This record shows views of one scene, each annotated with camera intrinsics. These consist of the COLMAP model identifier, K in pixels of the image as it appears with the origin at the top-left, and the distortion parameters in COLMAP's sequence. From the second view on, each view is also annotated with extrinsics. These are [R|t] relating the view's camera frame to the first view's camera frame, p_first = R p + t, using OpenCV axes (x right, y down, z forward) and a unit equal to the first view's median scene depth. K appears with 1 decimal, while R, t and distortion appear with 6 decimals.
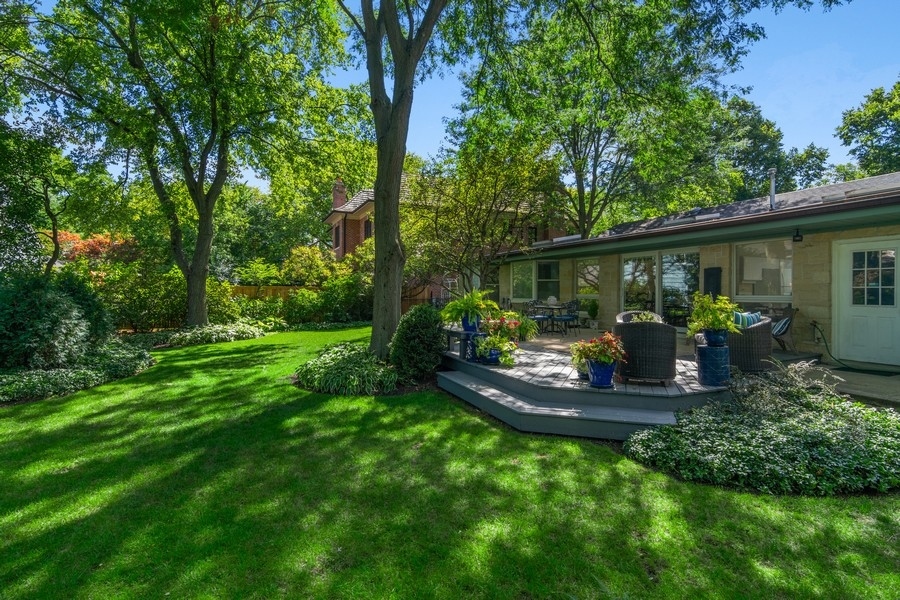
lens RADIAL K [[415.1, 0, 449.8], [0, 415.1, 296.8], [0, 0, 1]] dist [0.000176, 0.000007]
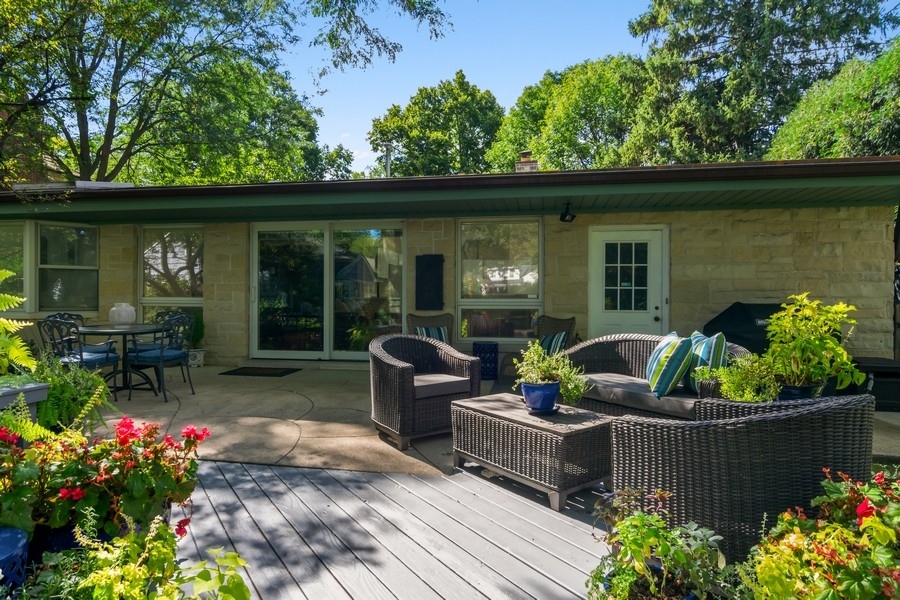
lens RADIAL K [[507.4, 0, 447.8], [0, 507.4, 300.9], [0, 0, 1]] dist [-0.002683, -0.000444]
pose [[0.564466, -0.013371, 0.825348, 0.011837], [0.007654, 0.999911, 0.010964, -0.006671], [-0.825421, 0.000128, 0.564518, 0.403986]]
